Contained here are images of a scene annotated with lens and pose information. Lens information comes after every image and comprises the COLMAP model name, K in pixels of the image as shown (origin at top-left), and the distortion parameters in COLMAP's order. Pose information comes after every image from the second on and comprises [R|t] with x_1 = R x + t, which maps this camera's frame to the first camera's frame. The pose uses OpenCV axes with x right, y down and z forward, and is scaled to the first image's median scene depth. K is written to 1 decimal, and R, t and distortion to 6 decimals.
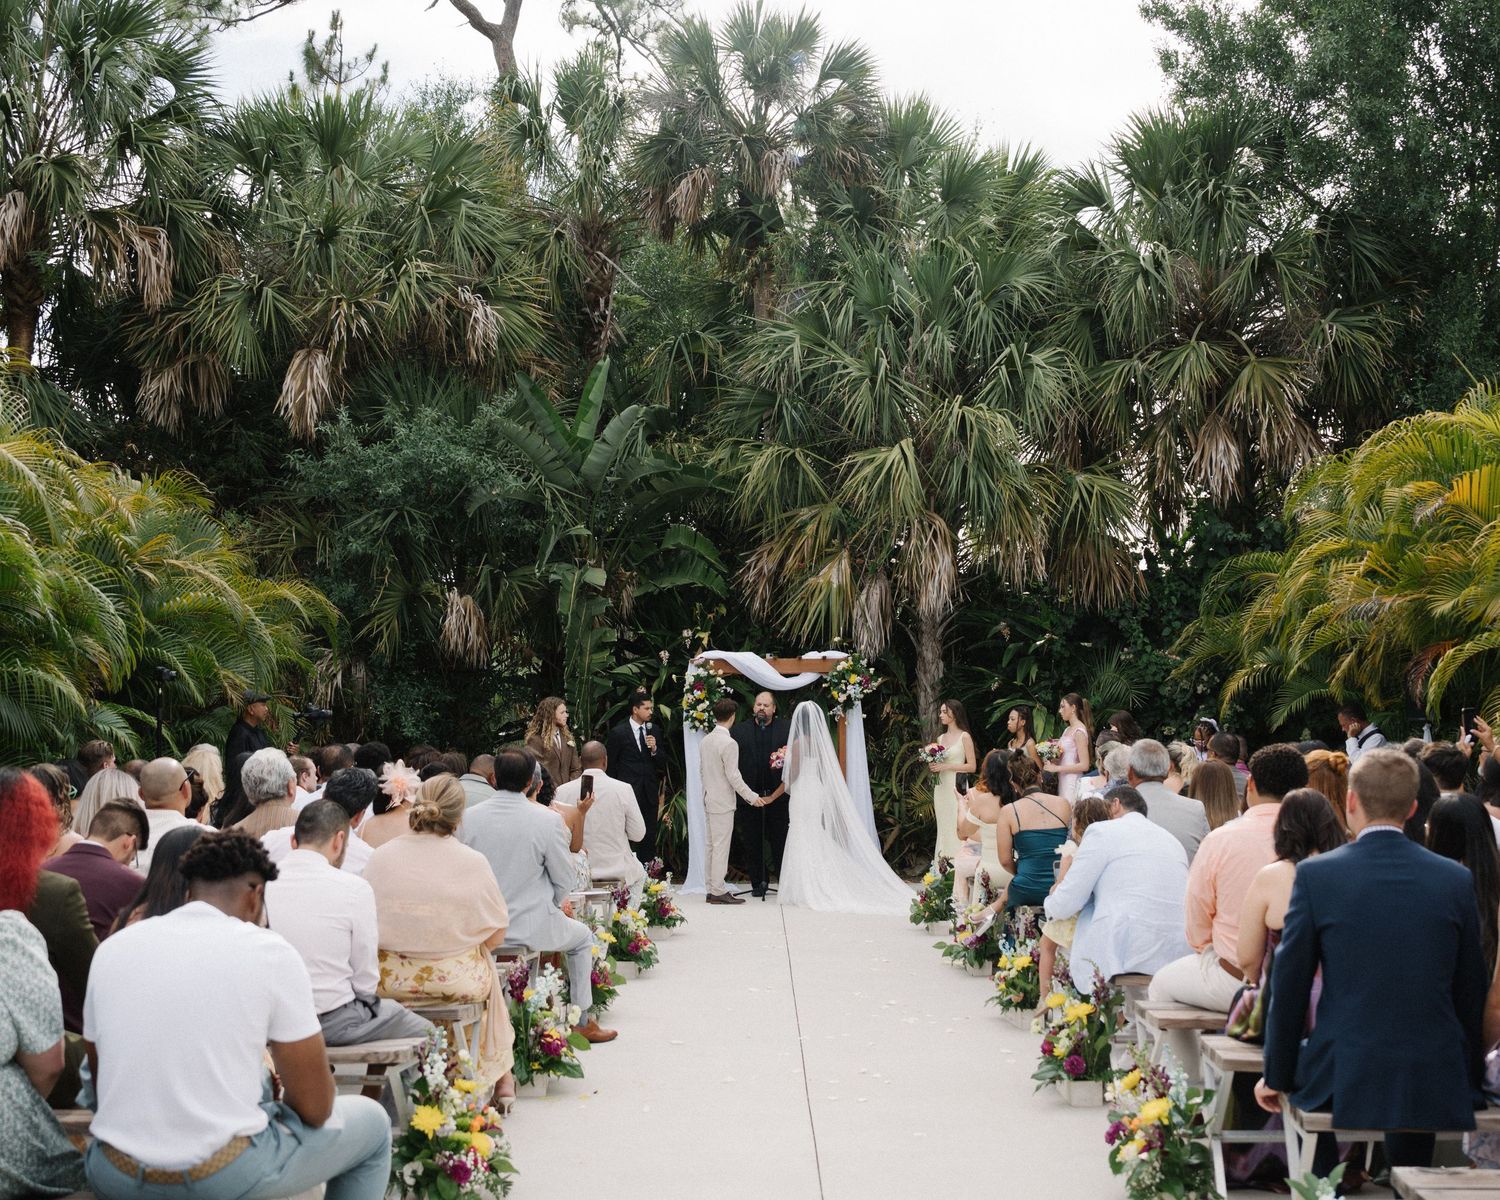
lens RADIAL K [[1653.4, 0, 749.8], [0, 1653.4, 599.2], [0, 0, 1]] dist [-0.002821, 0.000000]
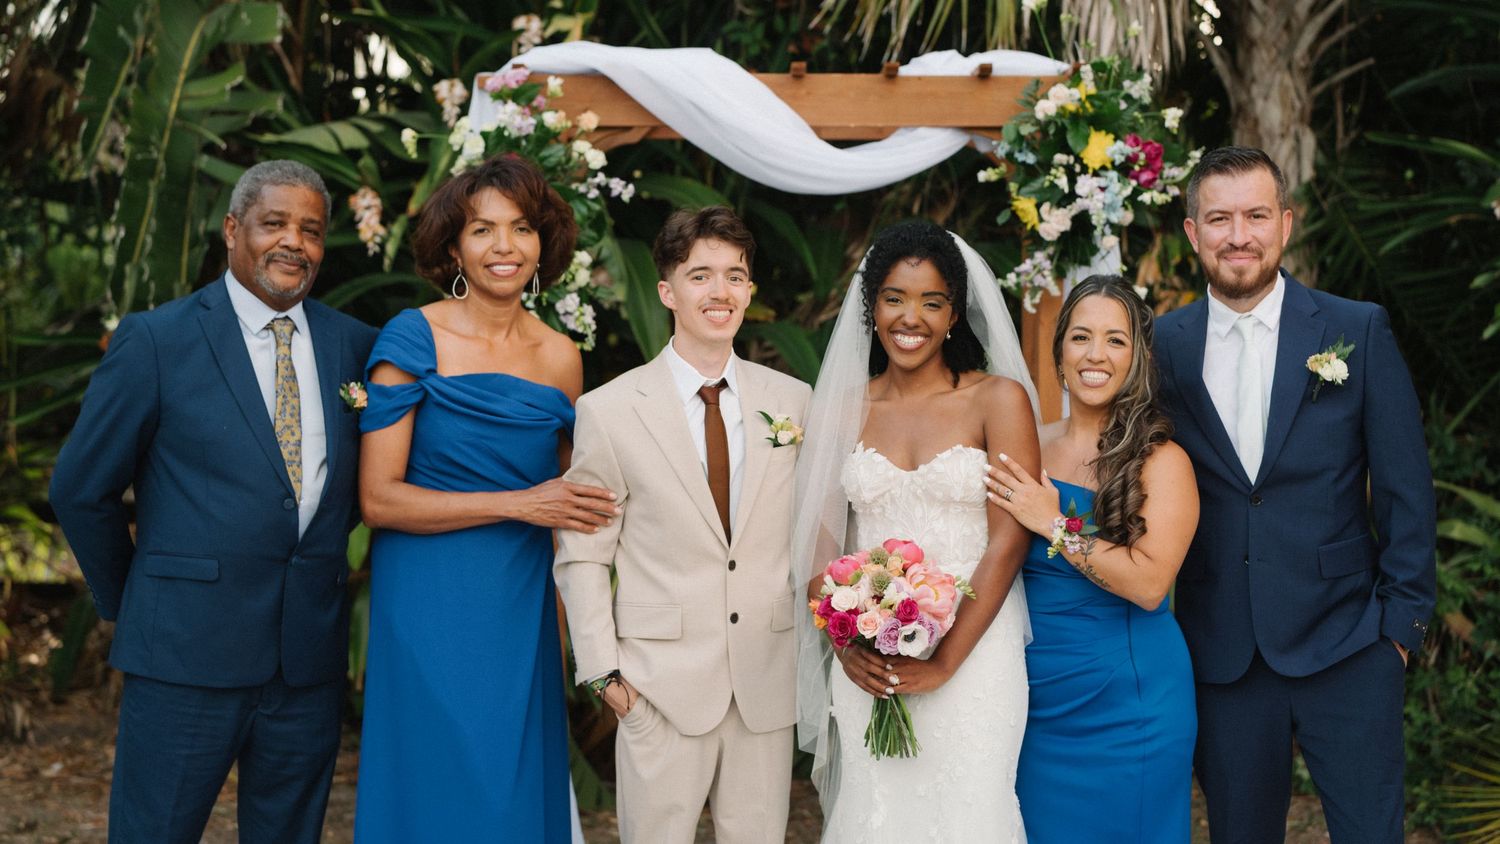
lens RADIAL K [[2482.4, 0, 748.2], [0, 2482.4, 412.1], [0, 0, 1]] dist [-0.096598, 0.000000]
pose [[0.999913, 0.007592, -0.010827, 0.011955], [-0.006272, 0.993100, 0.117106, 0.043437], [0.011642, -0.117027, 0.993060, 0.602734]]
